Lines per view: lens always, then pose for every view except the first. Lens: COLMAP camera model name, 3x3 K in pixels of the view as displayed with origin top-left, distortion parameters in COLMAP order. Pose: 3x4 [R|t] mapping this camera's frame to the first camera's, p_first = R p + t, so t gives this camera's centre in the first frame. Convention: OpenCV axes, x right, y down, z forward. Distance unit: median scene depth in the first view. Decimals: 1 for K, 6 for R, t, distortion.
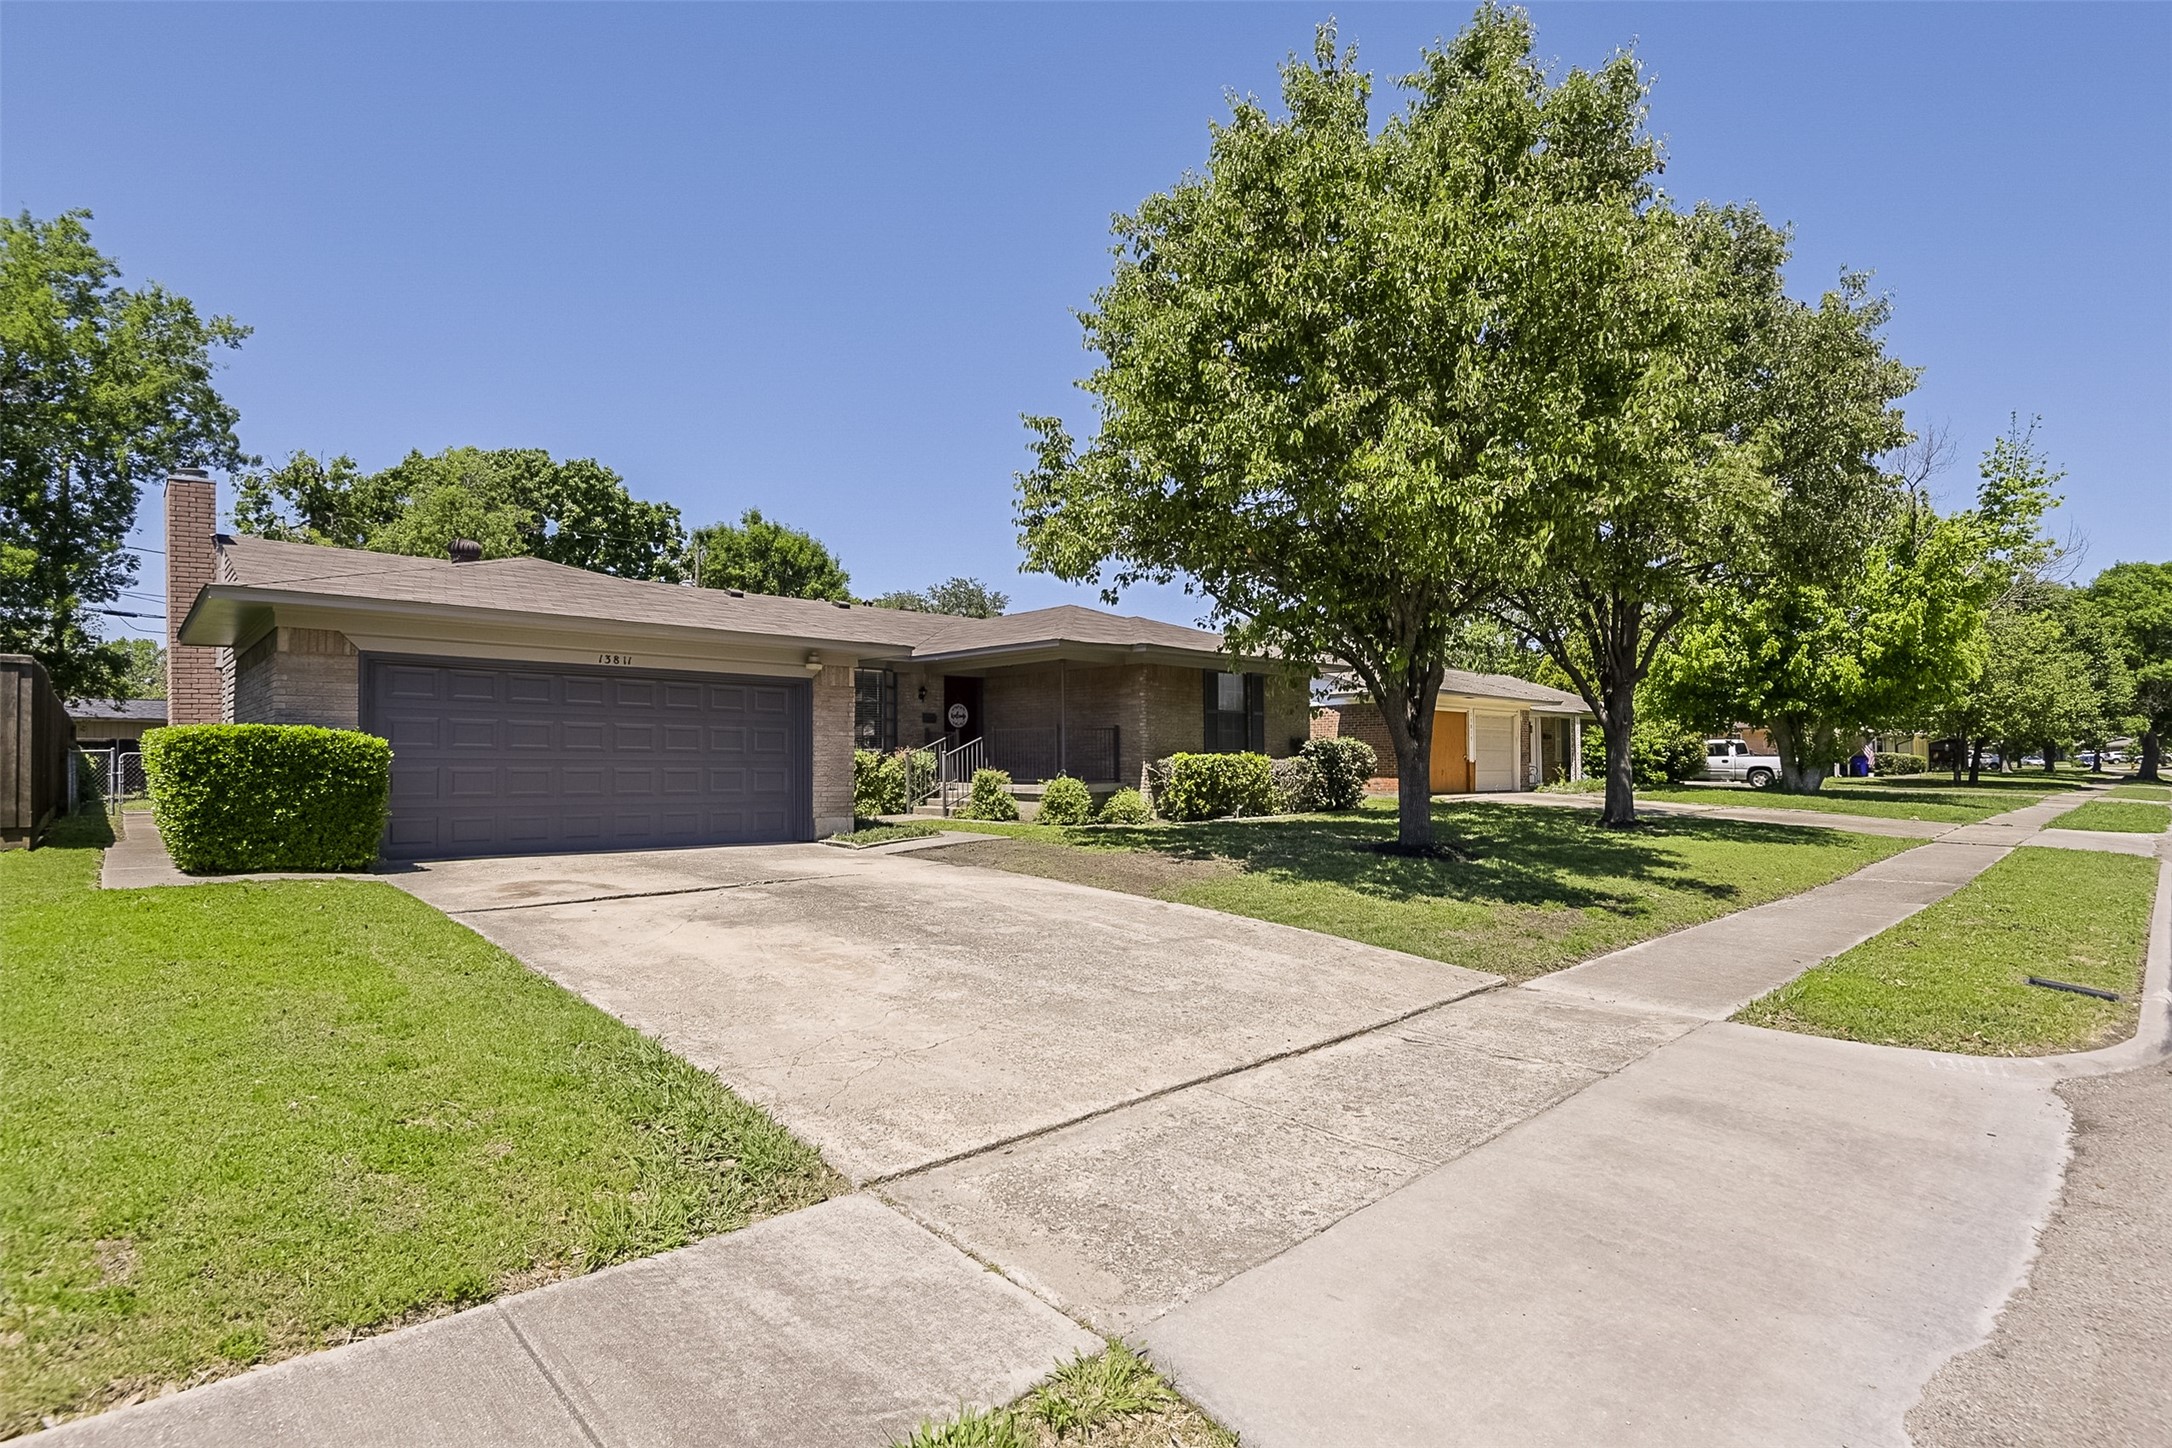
lens RADIAL K [[1037.6, 0, 1082.4], [0, 1037.6, 768.7], [0, 0, 1]] dist [-0.001422, -0.000139]
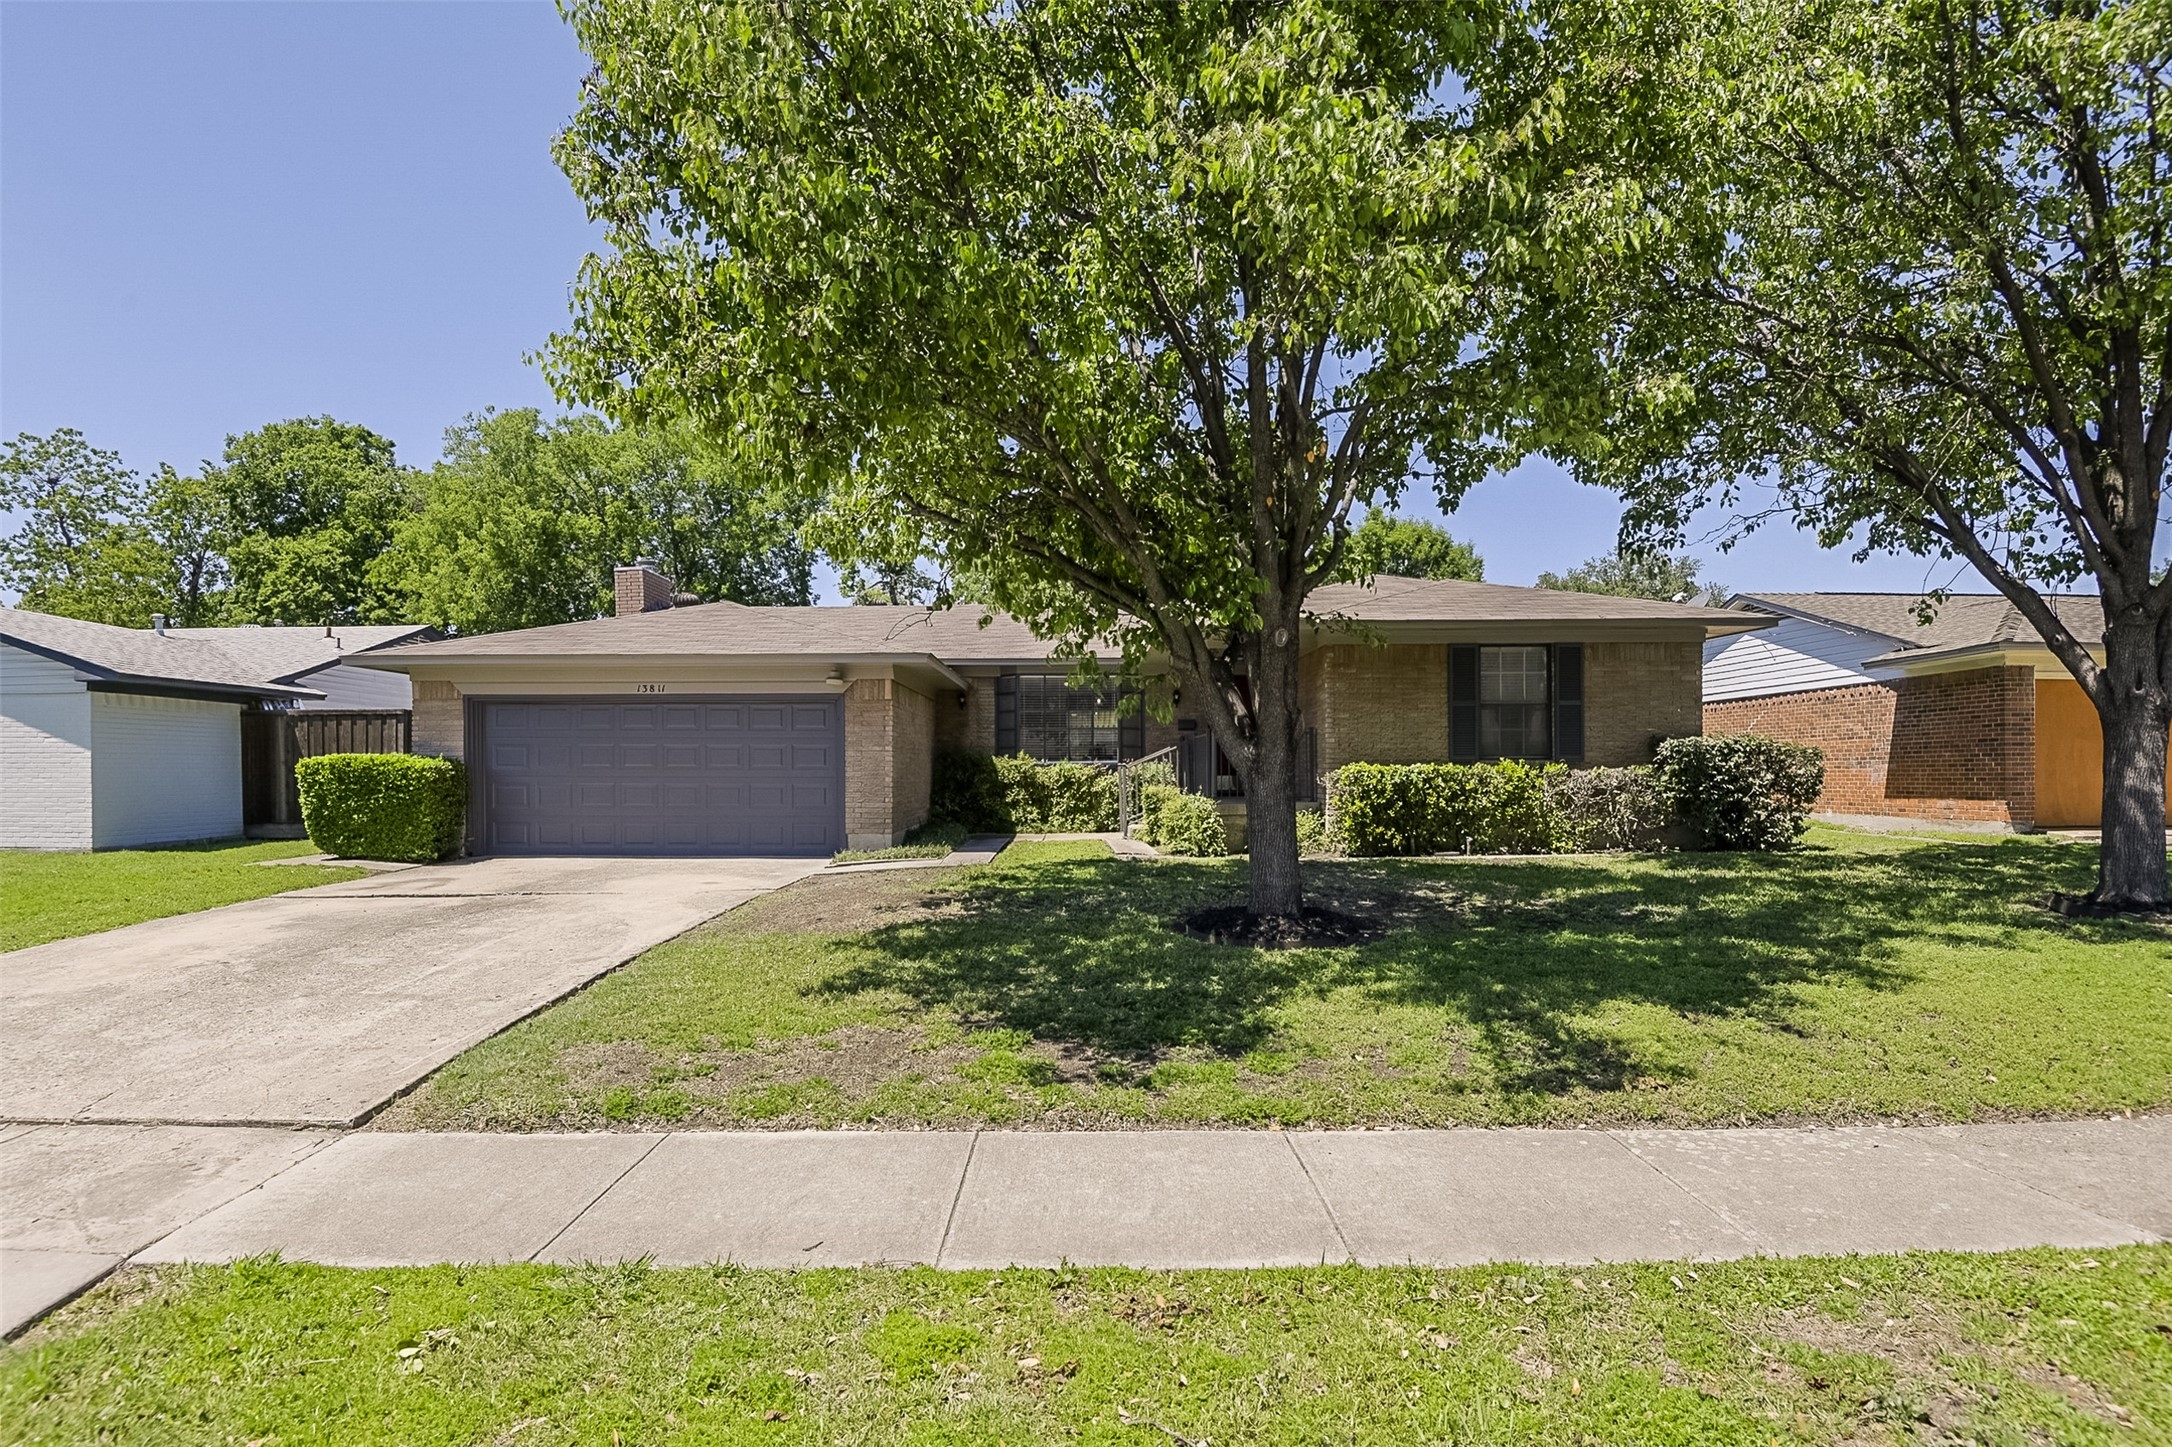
lens RADIAL K [[1037.6, 0, 1082.4], [0, 1037.6, 768.2], [0, 0, 1]] dist [-0.001422, -0.000139]
pose [[0.718153, -0.004299, -0.695872, 0.570221], [0.001103, 0.999987, -0.005040, -0.009763], [0.695884, 0.002852, 0.718148, 0.438965]]
